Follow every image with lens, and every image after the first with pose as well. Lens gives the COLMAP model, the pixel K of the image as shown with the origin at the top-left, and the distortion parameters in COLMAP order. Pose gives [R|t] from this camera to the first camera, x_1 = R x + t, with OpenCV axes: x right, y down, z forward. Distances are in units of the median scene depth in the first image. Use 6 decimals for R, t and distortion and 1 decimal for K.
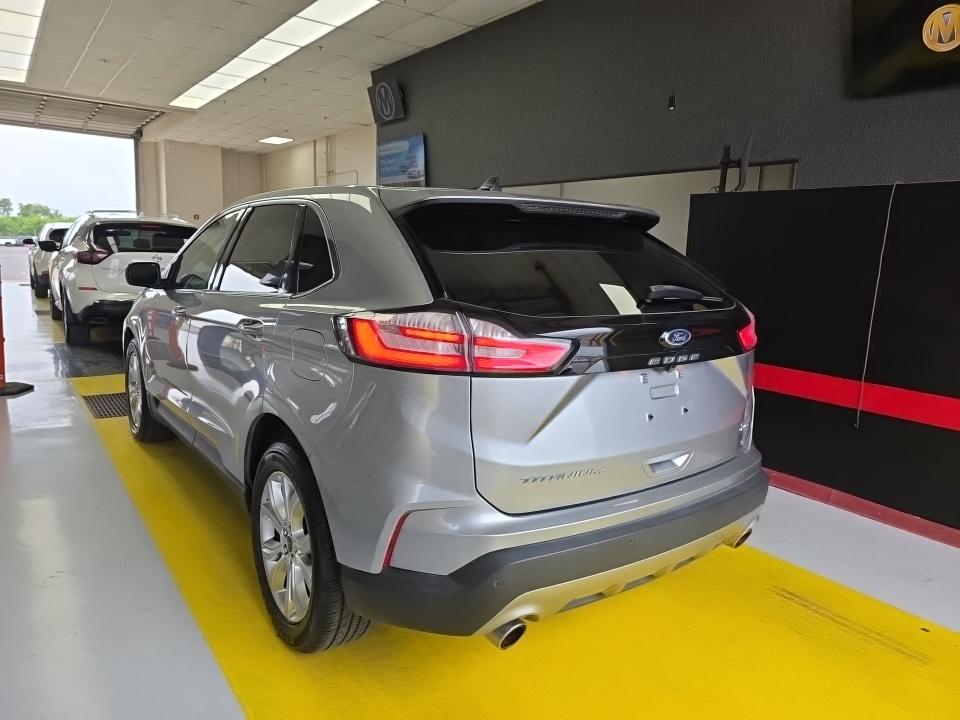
lens RADIAL K [[651.7, 0, 480.0], [0, 651.7, 360.0], [0, 0, 1]] dist [0.035506, -0.000794]
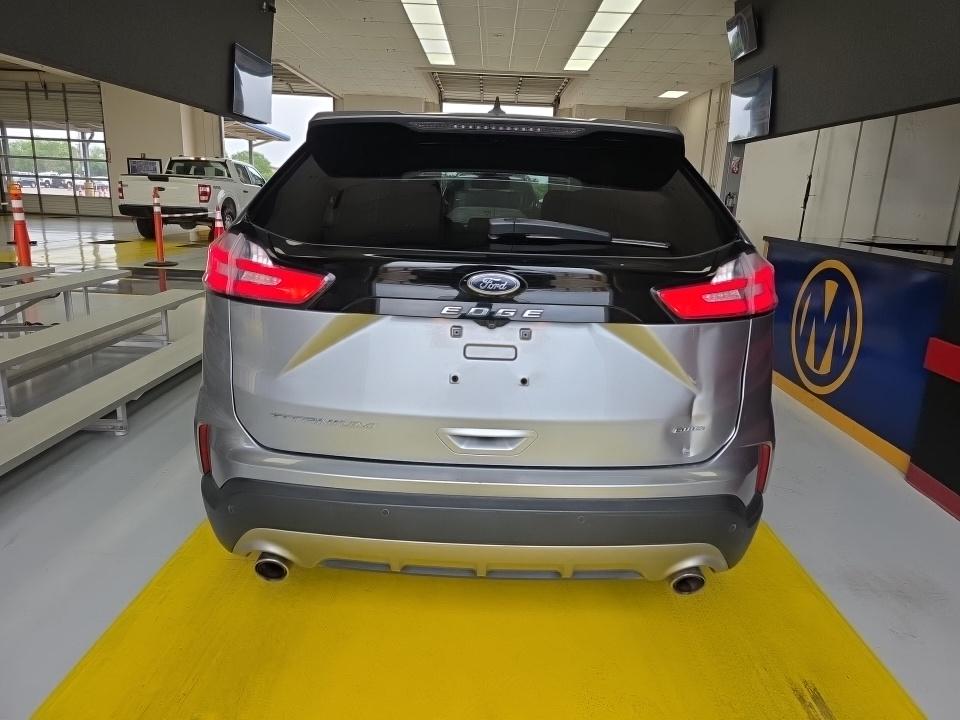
lens RADIAL K [[638.1, 0, 508.7], [0, 638.1, 359.6], [0, 0, 1]] dist [0.062206, -0.000558]
pose [[0.805802, 0.145999, -0.573906, 0.527298], [-0.111842, 0.989211, 0.094618, -0.013286], [0.581528, -0.012057, 0.813437, 0.267432]]
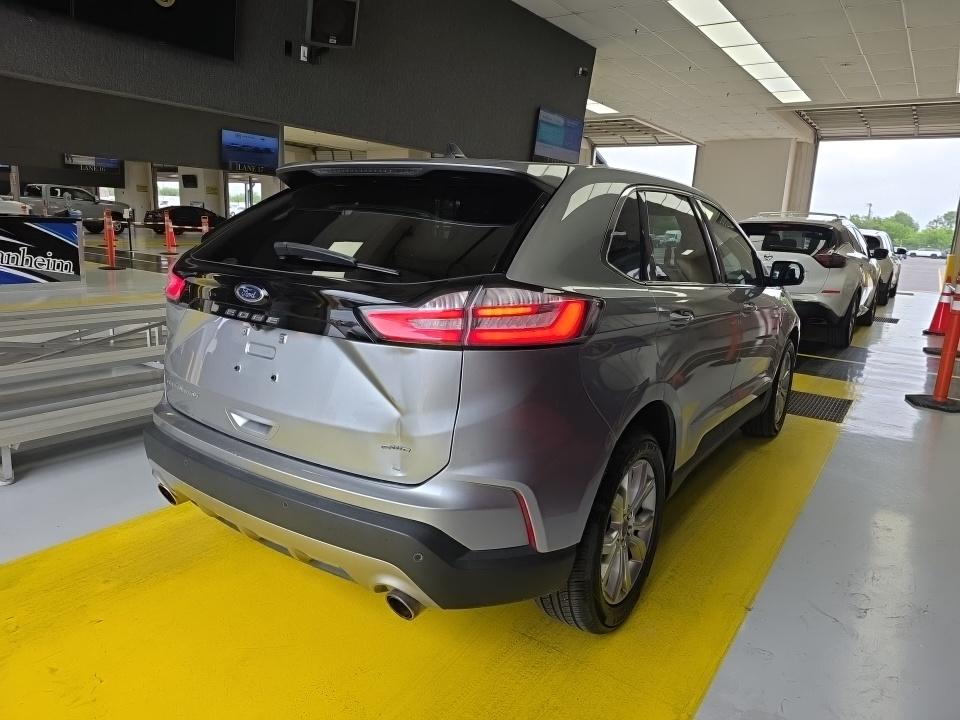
lens RADIAL K [[642.3, 0, 479.4], [0, 642.3, 373.3], [0, 0, 1]] dist [0.006016, 0.002646]
pose [[0.327834, 0.201159, -0.923071, 0.897126], [-0.195867, 0.970311, 0.141890, -0.082916], [0.924208, 0.134282, 0.357502, 0.675138]]
